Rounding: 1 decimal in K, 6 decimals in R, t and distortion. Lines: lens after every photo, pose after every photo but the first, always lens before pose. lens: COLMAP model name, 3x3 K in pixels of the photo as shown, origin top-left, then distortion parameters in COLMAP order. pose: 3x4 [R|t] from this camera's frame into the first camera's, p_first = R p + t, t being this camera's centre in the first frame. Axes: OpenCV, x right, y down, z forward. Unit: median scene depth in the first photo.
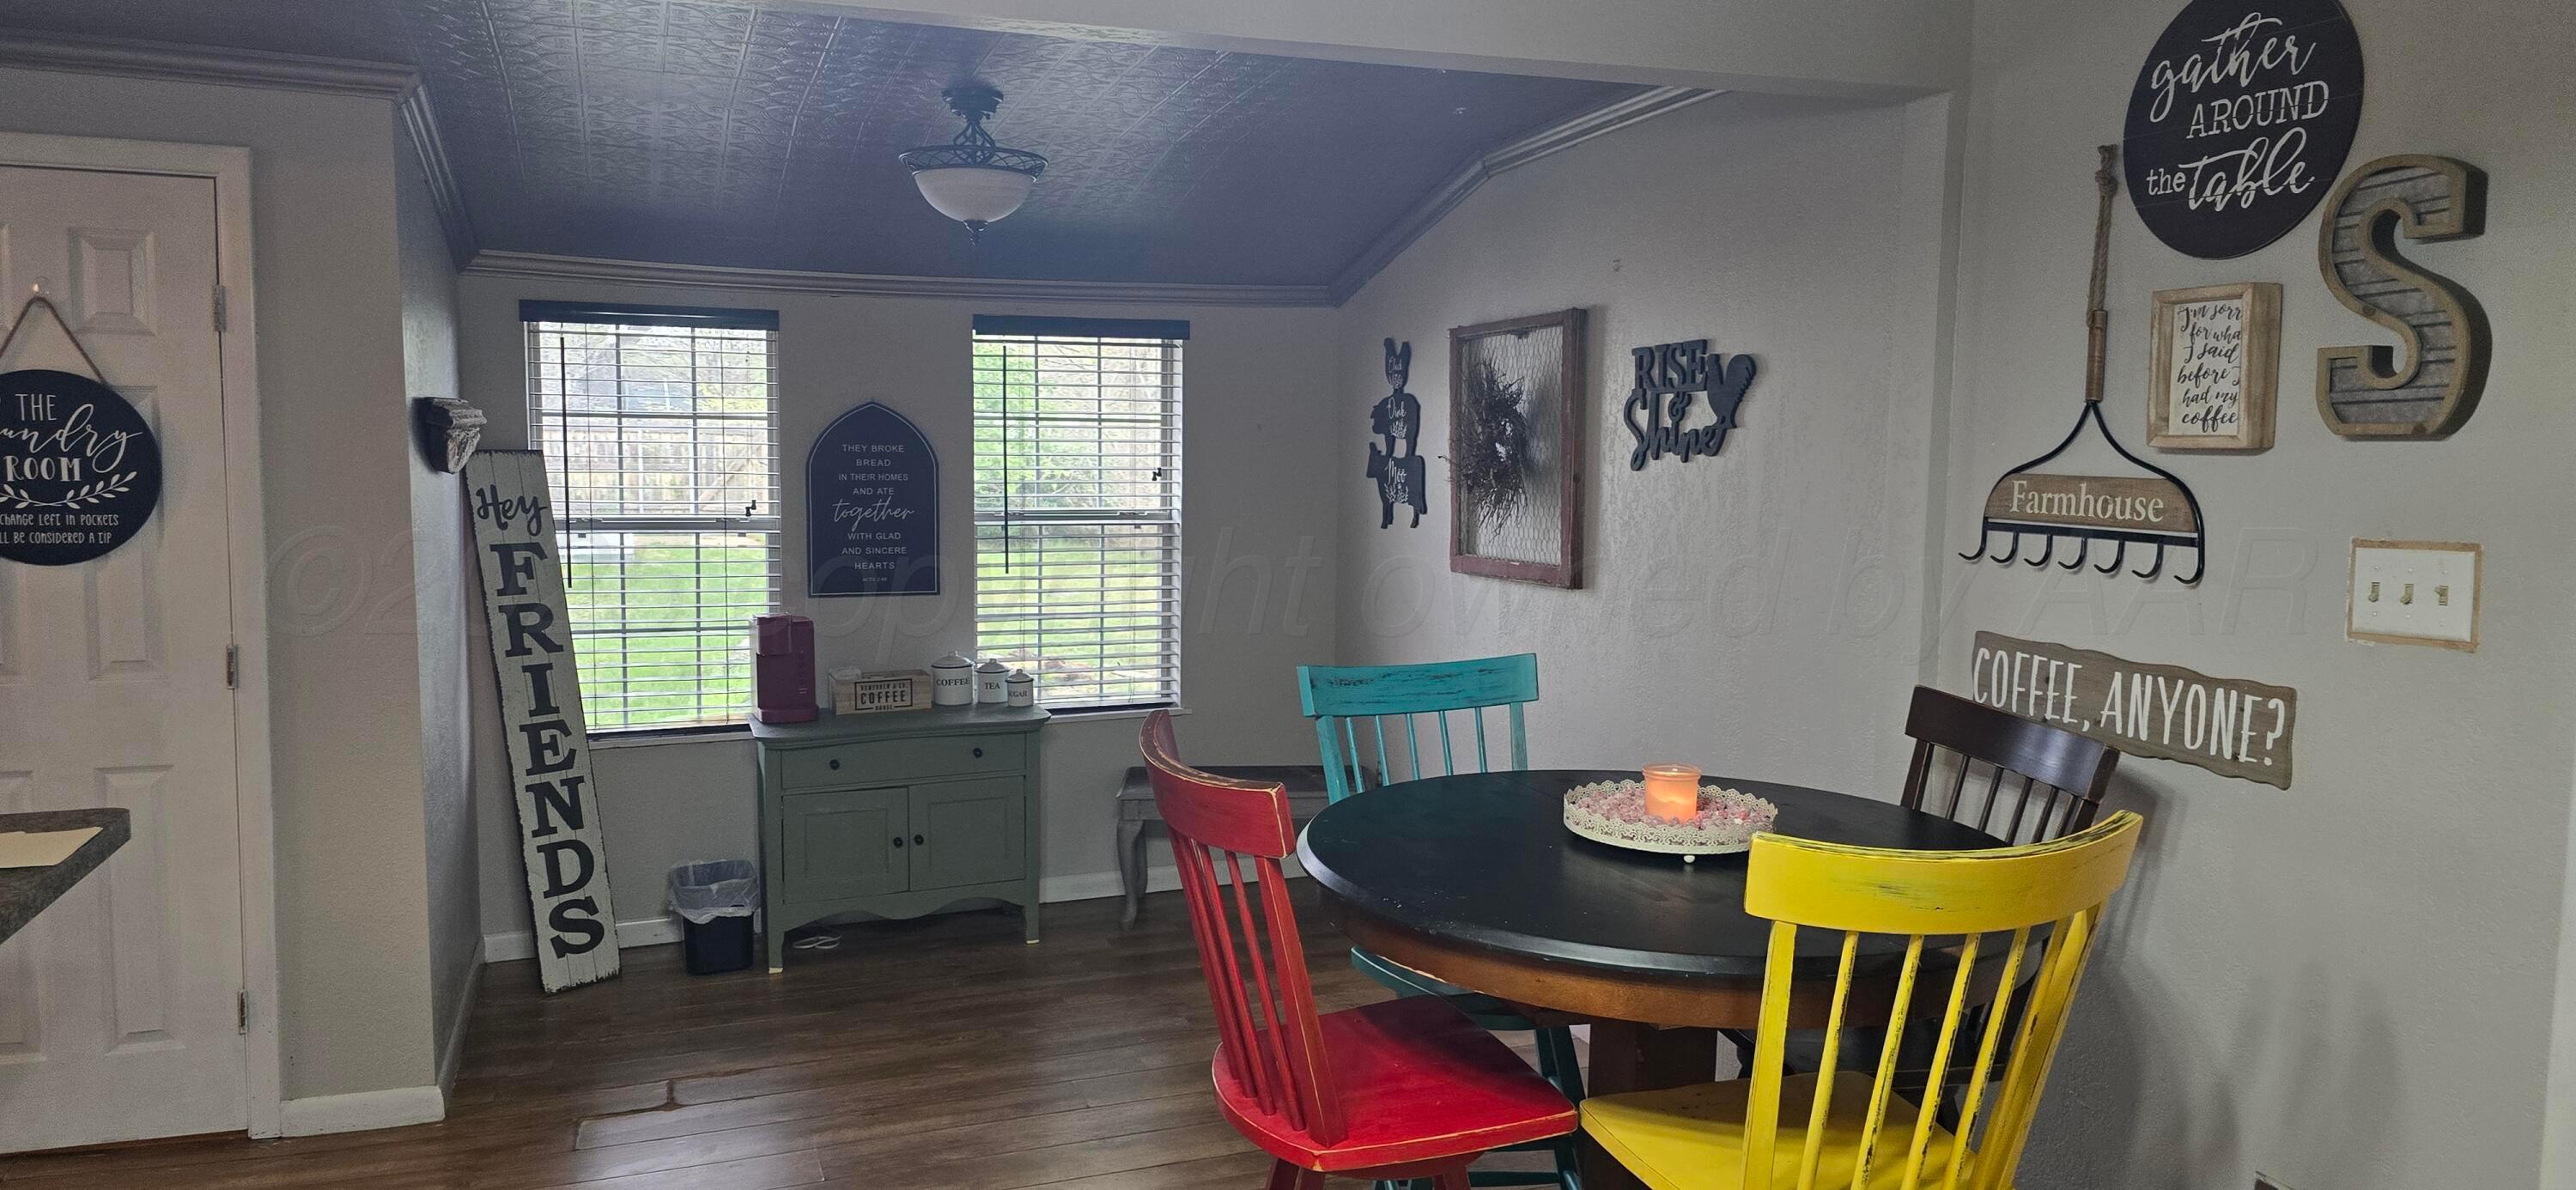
lens RADIAL K [[1726.2, 0, 1288.0], [0, 1726.2, 595.0], [0, 0, 1]] dist [-0.000662, -0.003194]
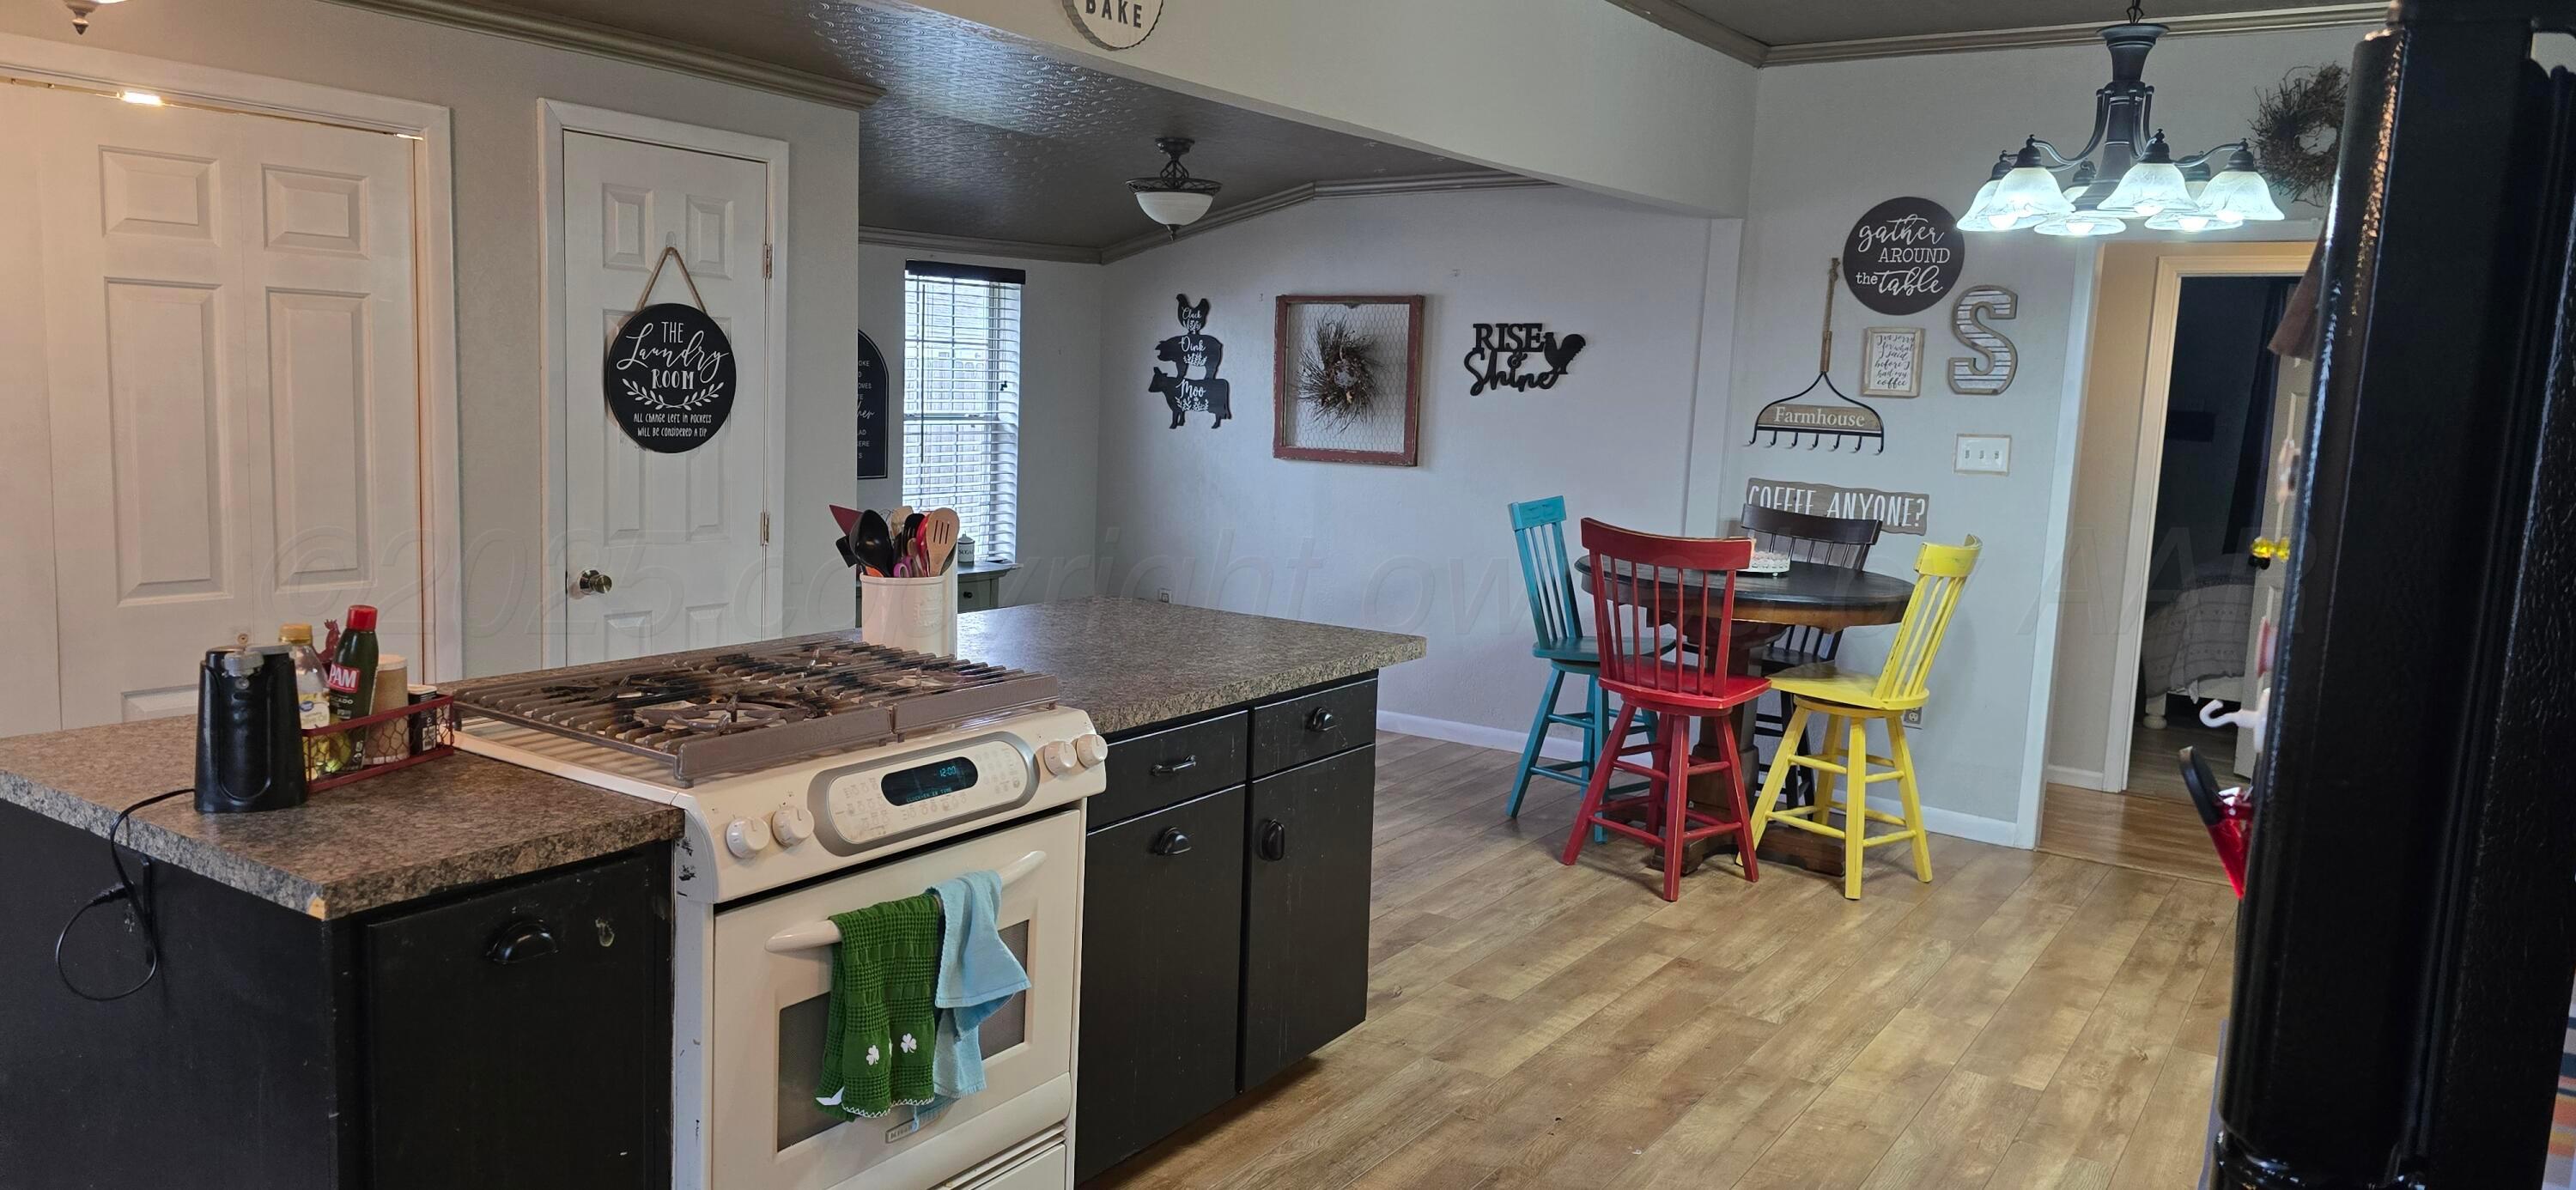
lens RADIAL K [[1730.0, 0, 1296.5], [0, 1730.0, 591.1], [0, 0, 1]] dist [0.069243, -0.061294]
pose [[0.817708, -0.050802, 0.573387, -0.910287], [0.019188, 0.997950, 0.061055, 0.012948], [-0.575314, -0.038923, 0.817006, -0.300553]]
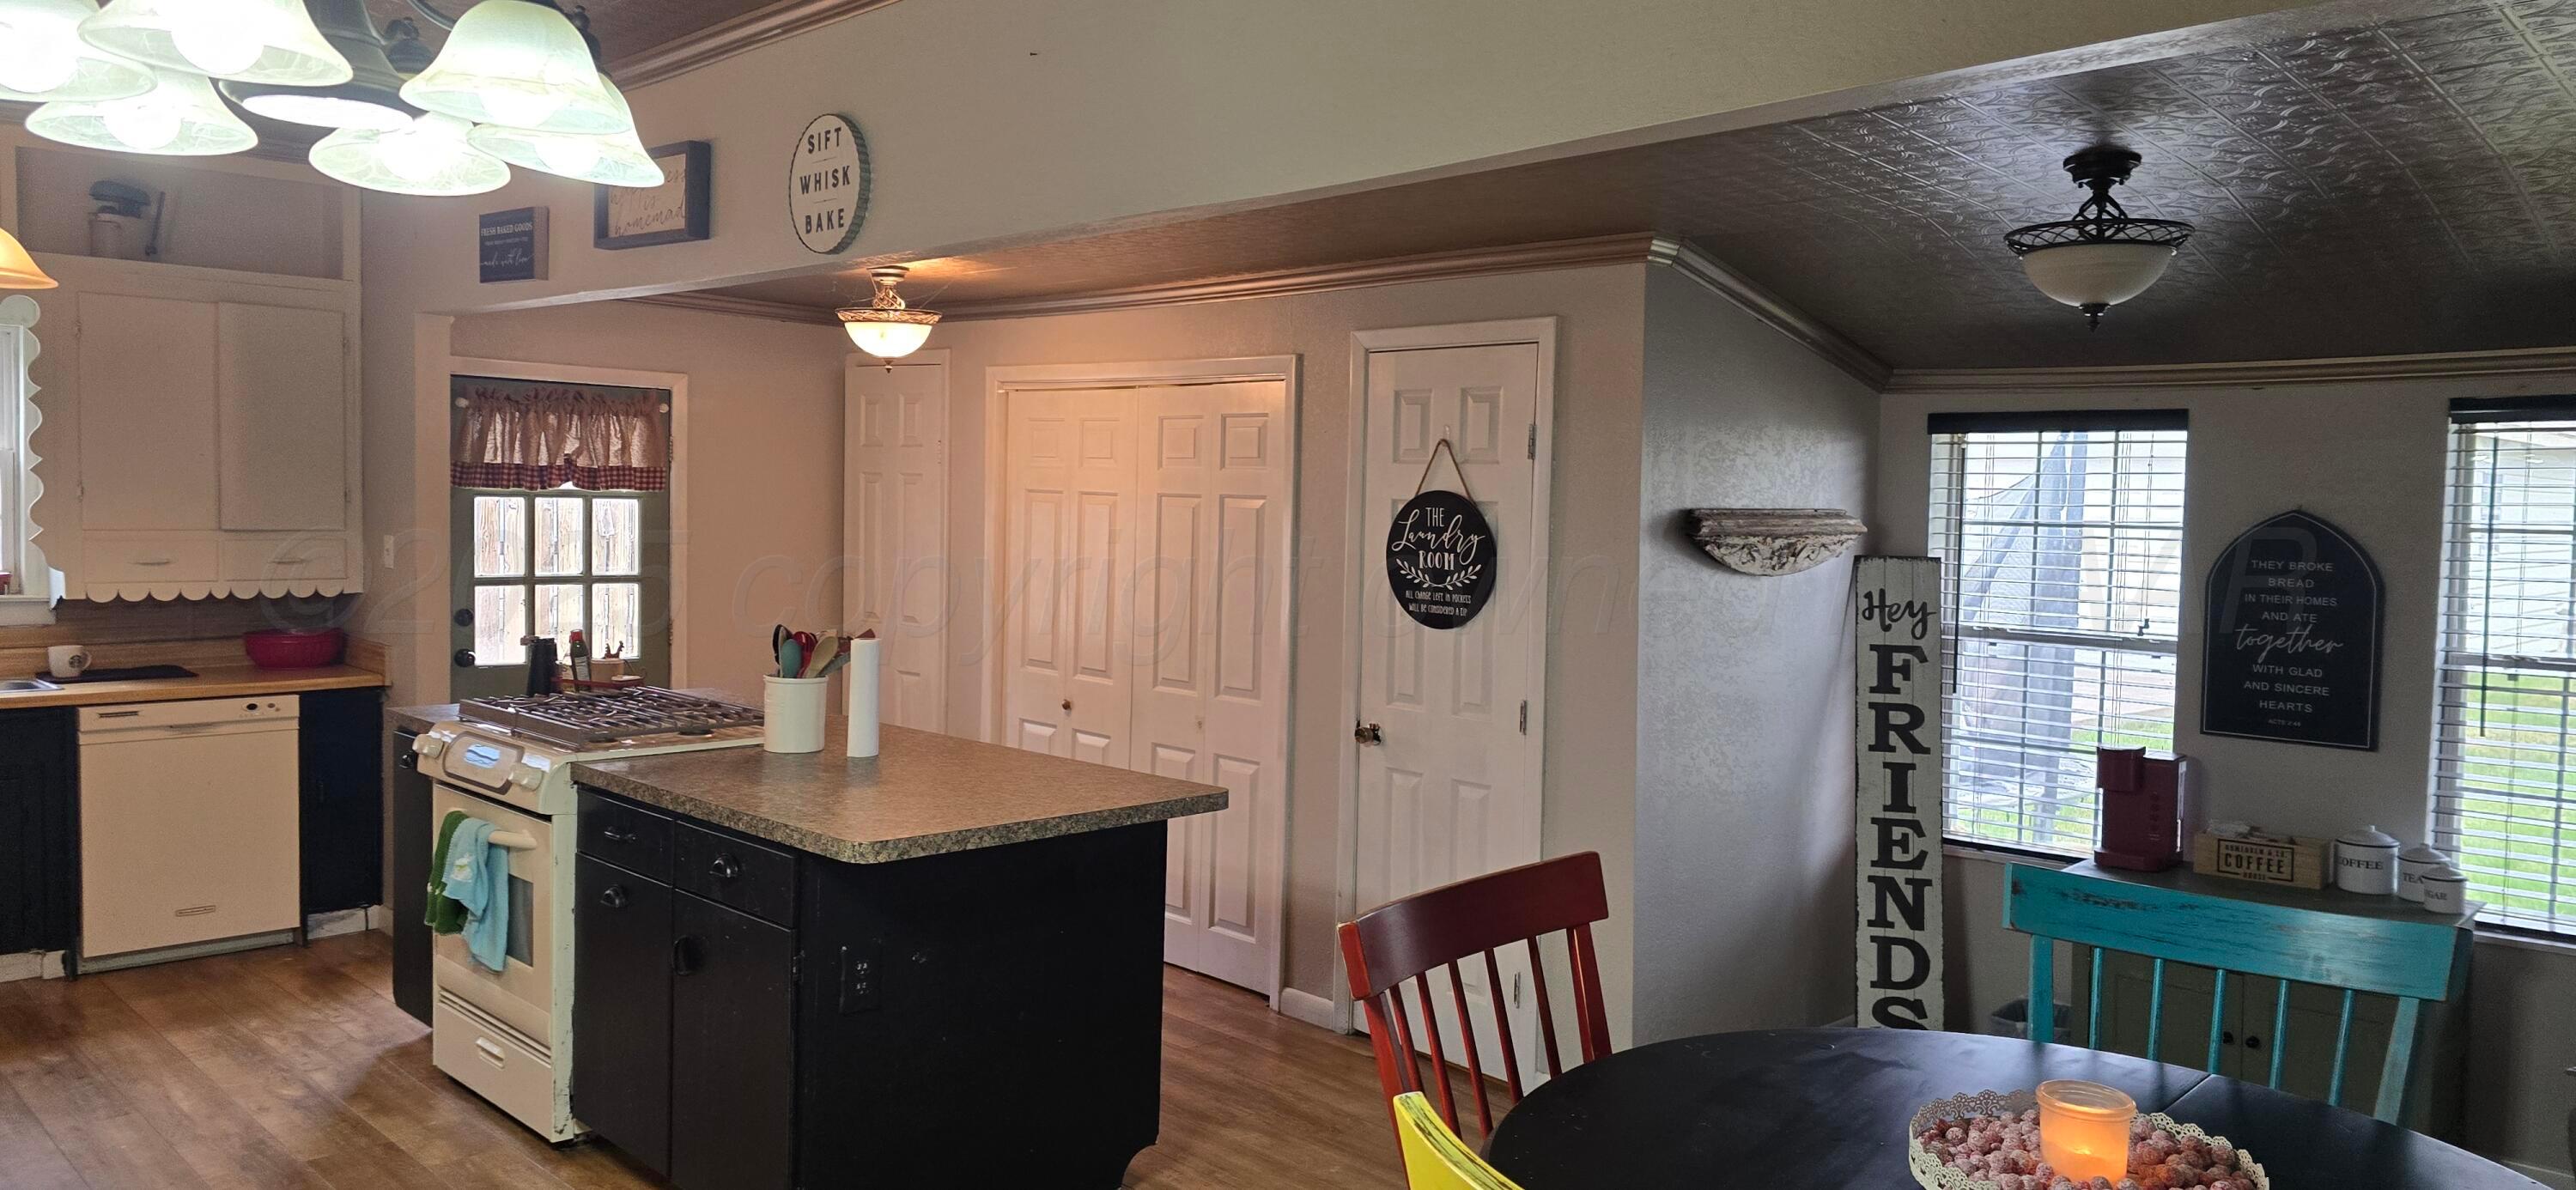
lens RADIAL K [[1730.0, 0, 1296.5], [0, 1730.0, 591.1], [0, 0, 1]] dist [0.069243, -0.061294]
pose [[0.395647, 0.044479, -0.917325, 0.434914], [-0.099508, 0.995022, 0.005328, -0.036660], [0.912996, 0.089174, 0.398104, 0.277657]]
